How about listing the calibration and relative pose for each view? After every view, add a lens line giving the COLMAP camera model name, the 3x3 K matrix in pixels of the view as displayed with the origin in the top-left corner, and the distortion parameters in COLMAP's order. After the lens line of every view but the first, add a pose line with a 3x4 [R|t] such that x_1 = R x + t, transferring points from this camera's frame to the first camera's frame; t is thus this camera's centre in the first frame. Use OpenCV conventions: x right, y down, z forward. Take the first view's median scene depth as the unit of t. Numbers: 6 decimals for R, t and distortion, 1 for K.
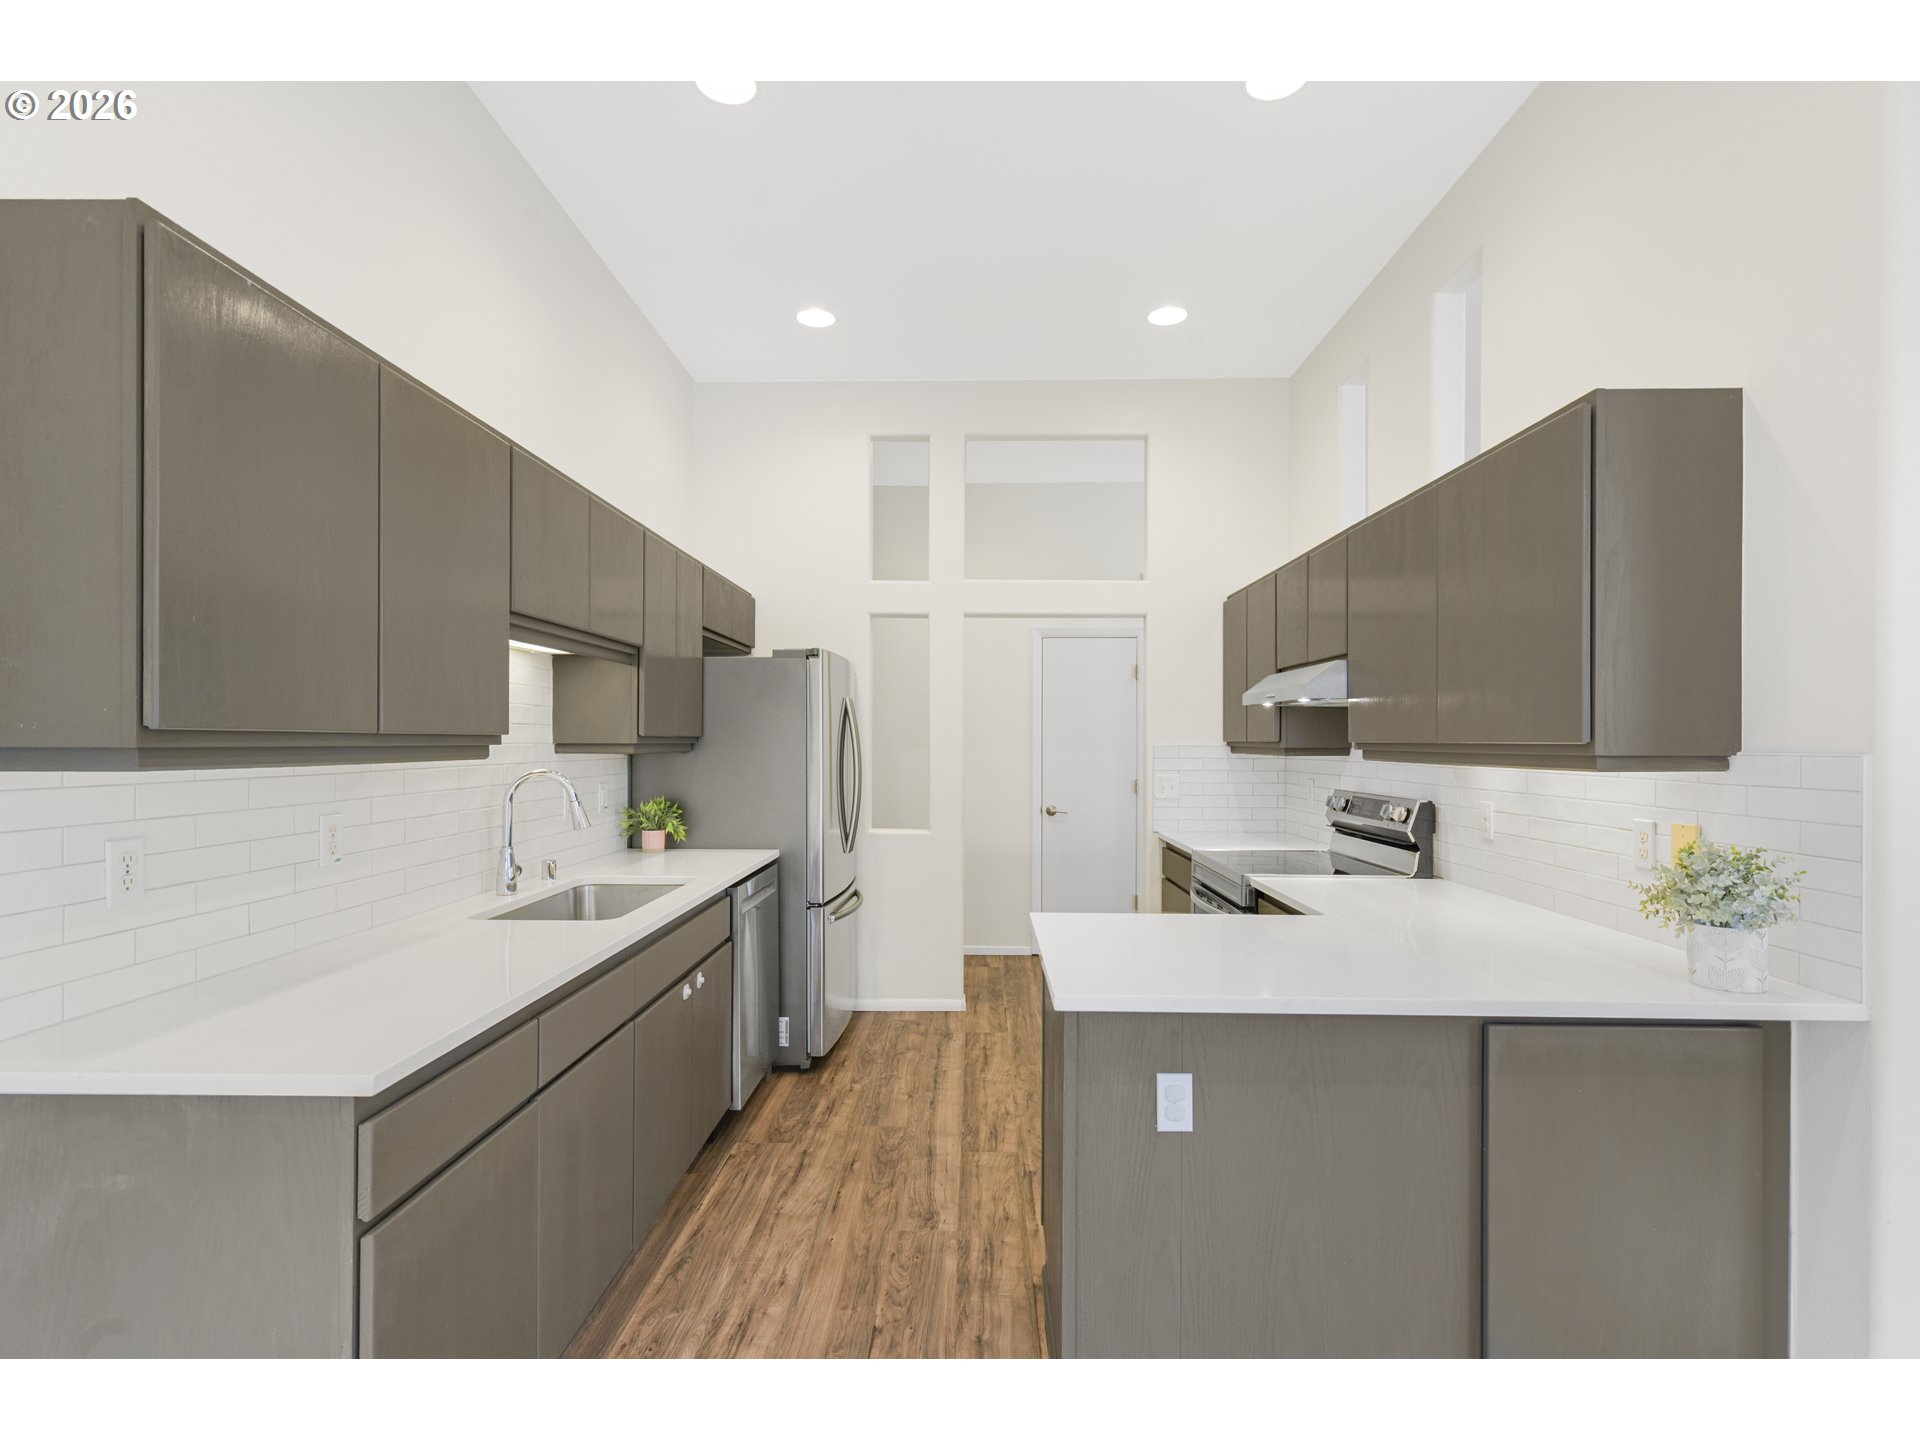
lens RADIAL K [[933.9, 0, 961.6], [0, 933.9, 741.6], [0, 0, 1]] dist [0.002503, 0.000698]
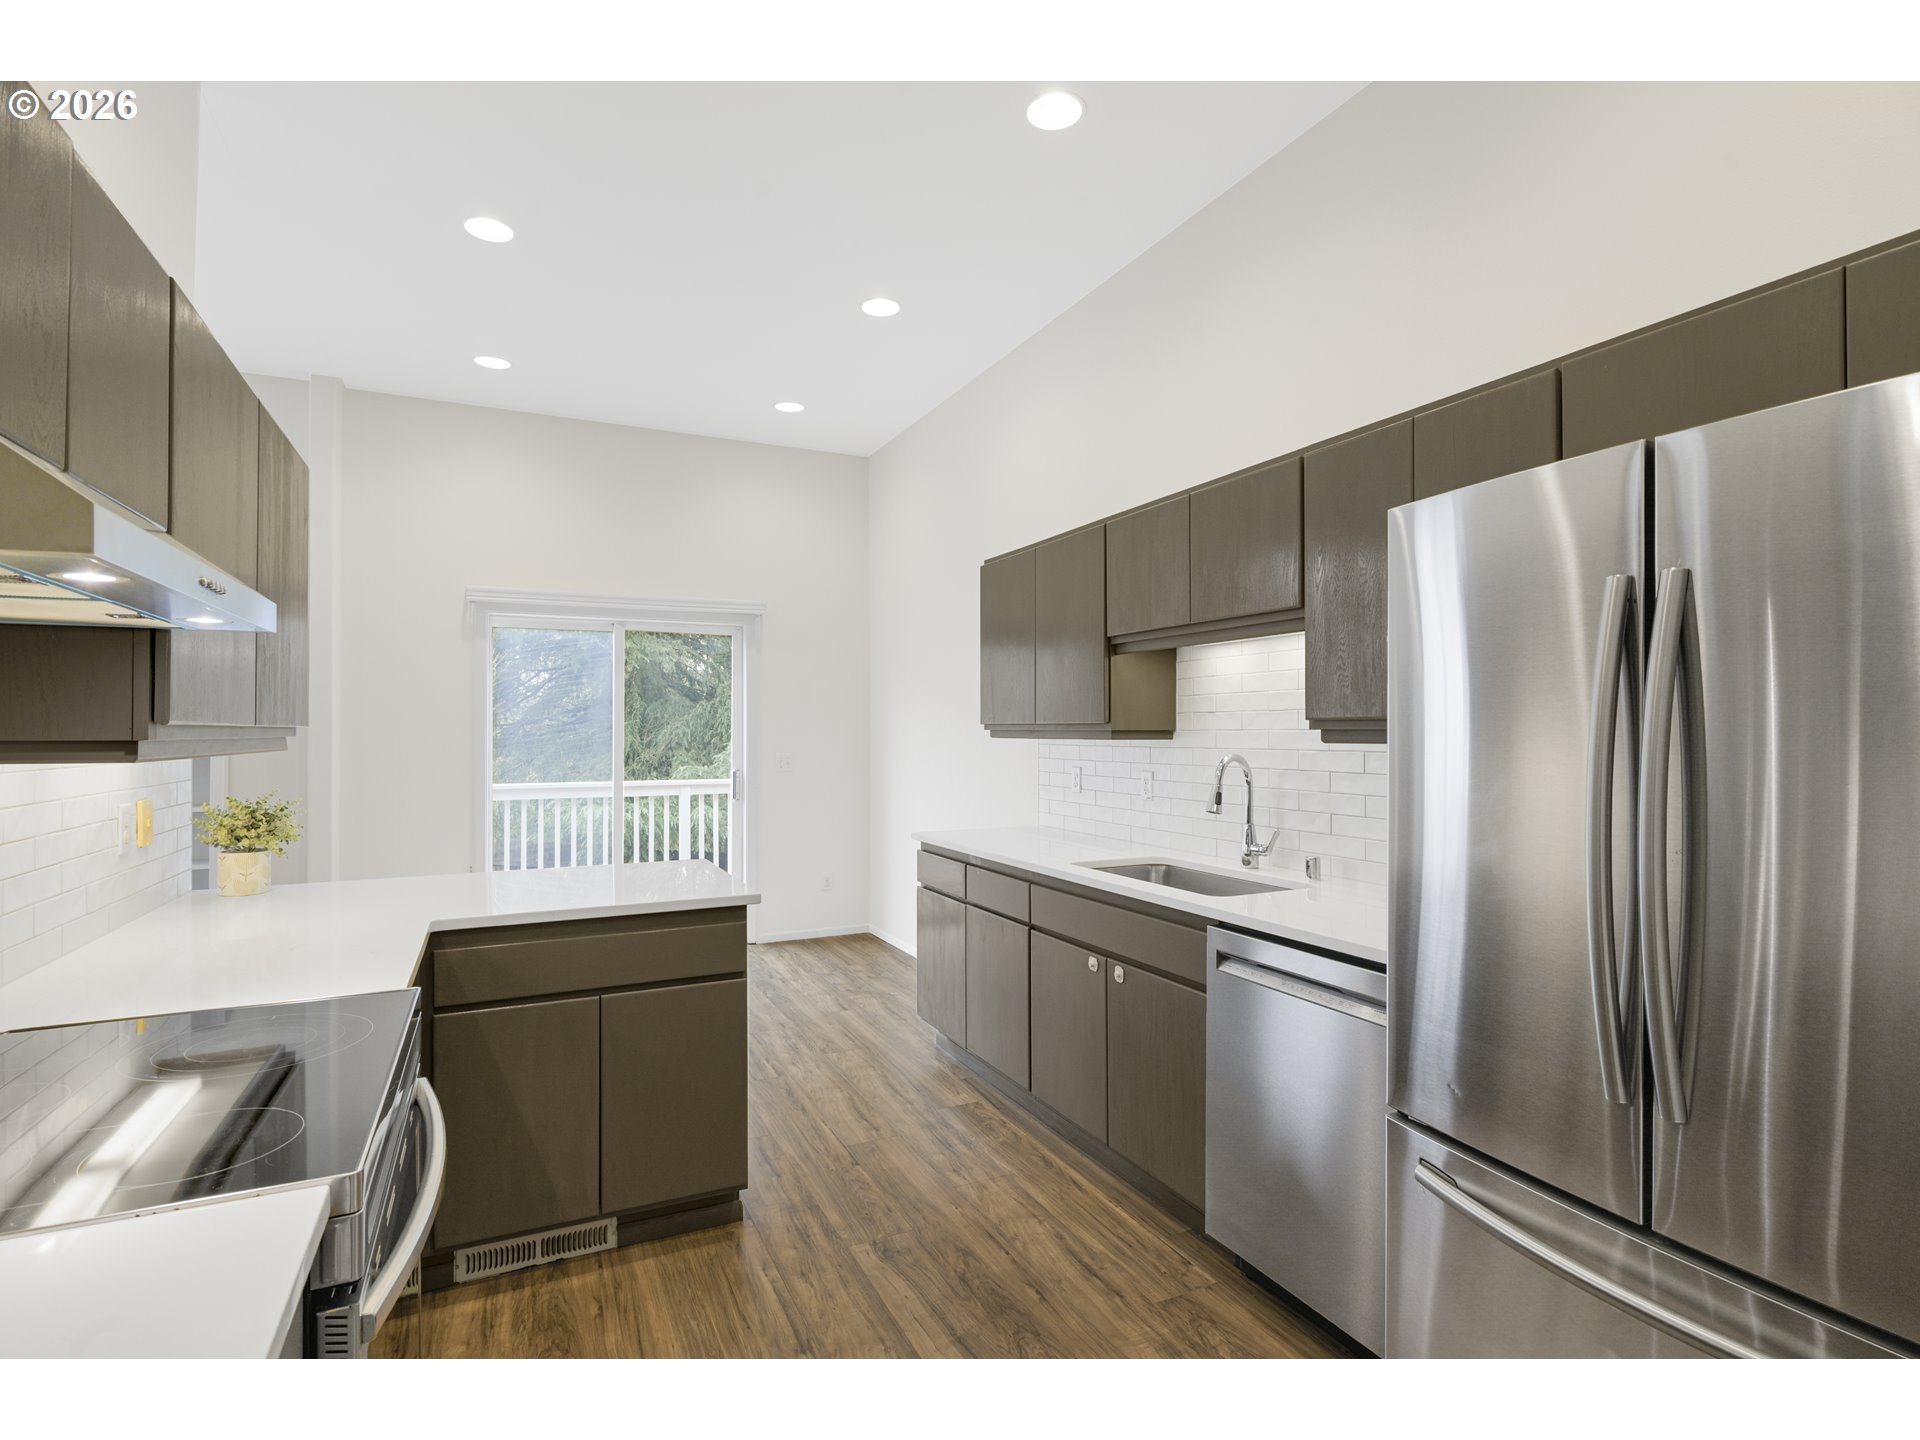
lens RADIAL K [[955.4, 0, 963.6], [0, 955.4, 718.2], [0, 0, 1]] dist [-0.016318, -0.000728]
pose [[-0.893885, -0.001413, -0.448295, 0.311223], [0.004840, 0.999906, -0.012803, 0.002473], [0.448271, -0.013615, -0.893794, 1.855088]]
